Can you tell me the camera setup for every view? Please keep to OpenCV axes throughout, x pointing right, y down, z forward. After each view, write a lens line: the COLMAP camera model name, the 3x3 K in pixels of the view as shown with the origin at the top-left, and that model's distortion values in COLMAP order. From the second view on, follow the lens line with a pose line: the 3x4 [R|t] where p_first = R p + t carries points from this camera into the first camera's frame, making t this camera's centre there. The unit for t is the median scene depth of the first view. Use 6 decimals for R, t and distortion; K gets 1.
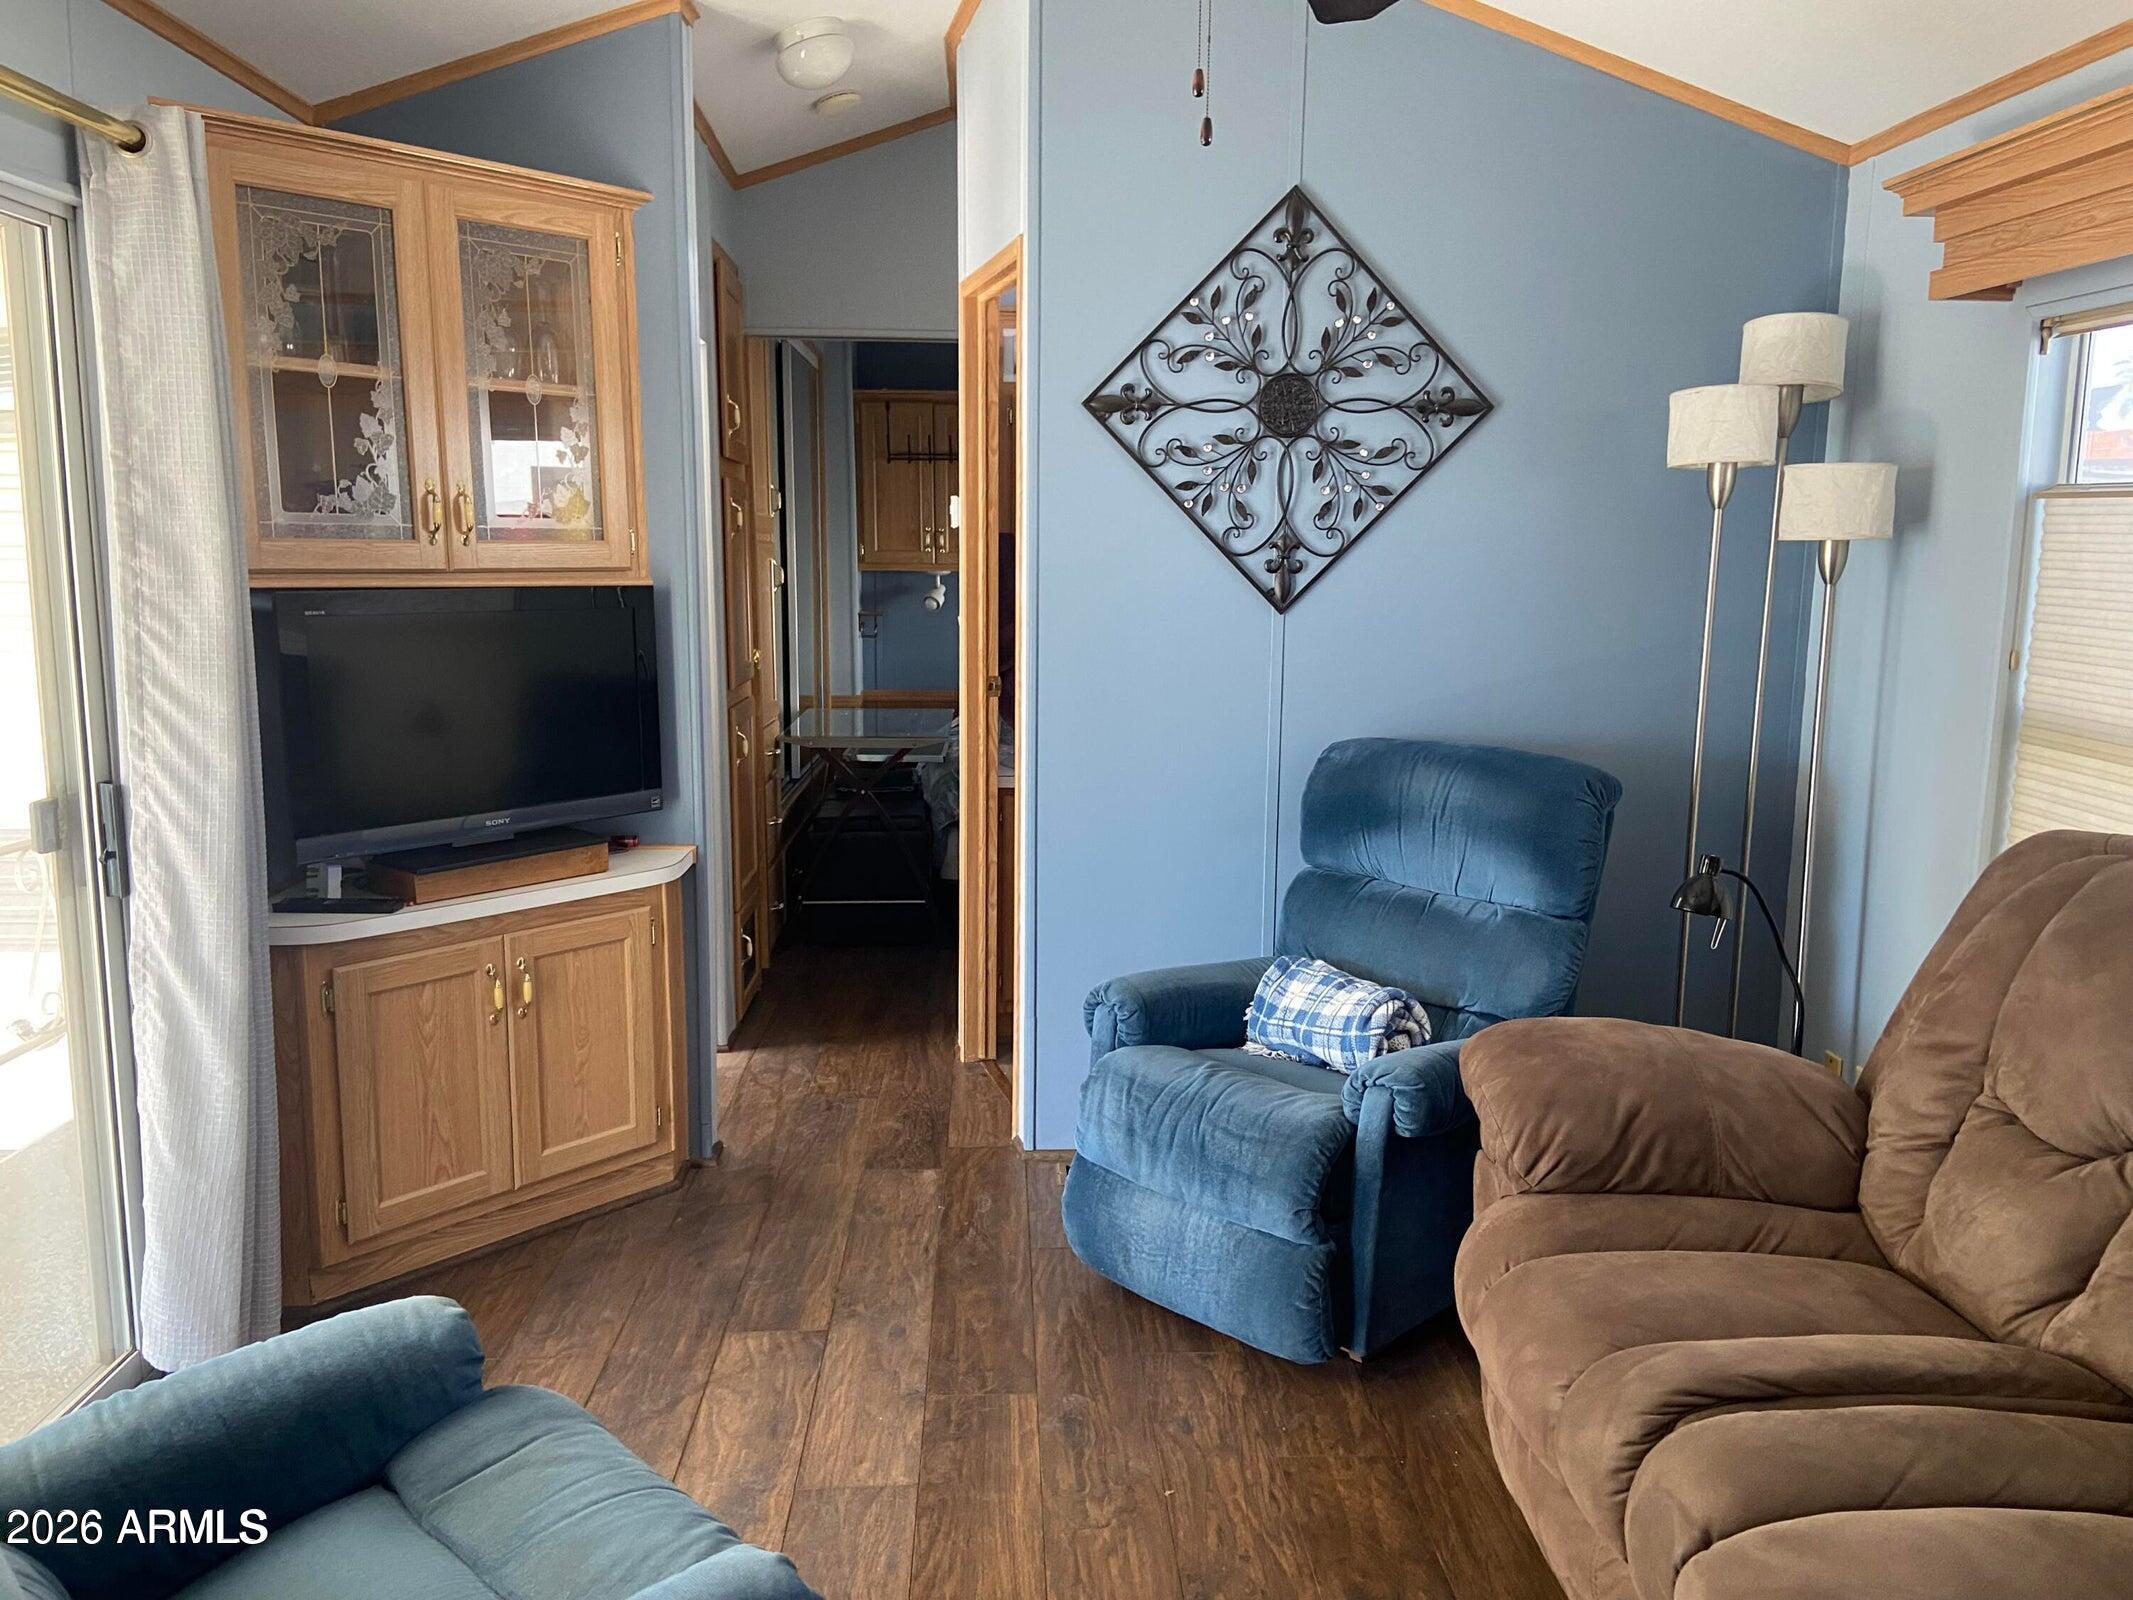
lens RADIAL K [[1605.3, 0, 1066.5], [0, 1605.3, 800.0], [0, 0, 1]] dist [0.111728, -0.150042]
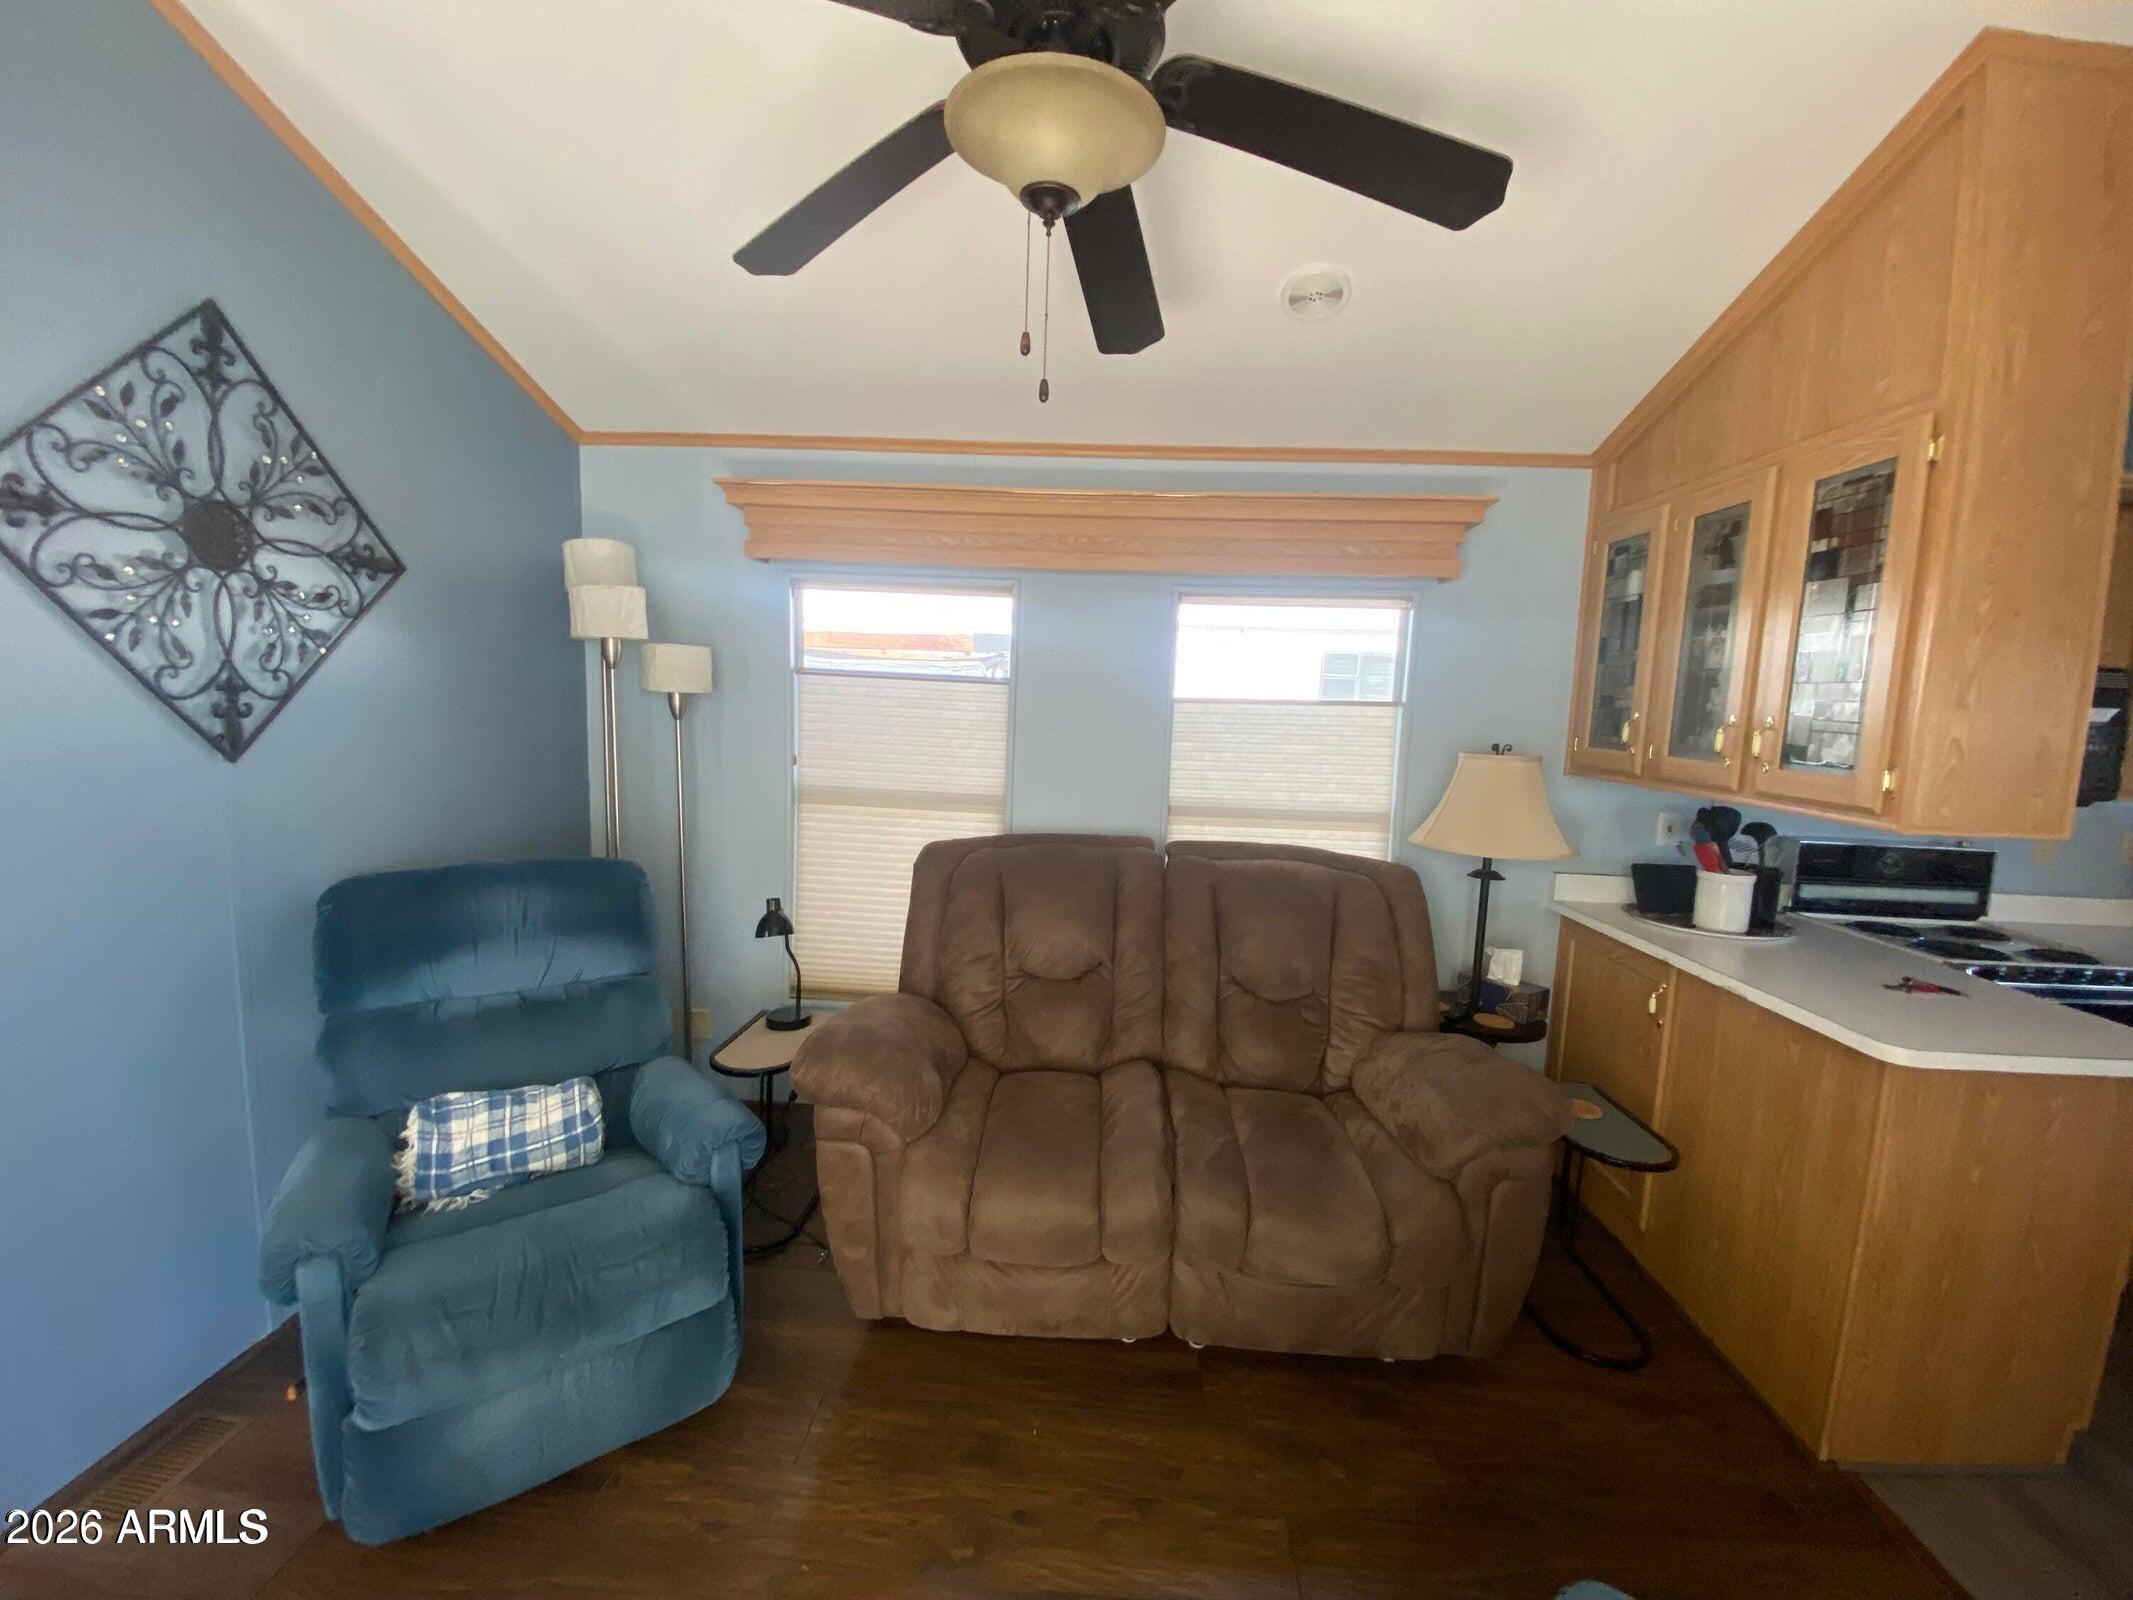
lens RADIAL K [[856.7, 0, 1066.5], [0, 856.7, 800.0], [0, 0, 1]] dist [-0.001199, -0.014990]
pose [[0.088216, -0.121551, 0.988657, -0.304765], [0.119832, 0.986614, 0.110608, -0.092920], [-0.988867, 0.108715, 0.101600, 0.500742]]
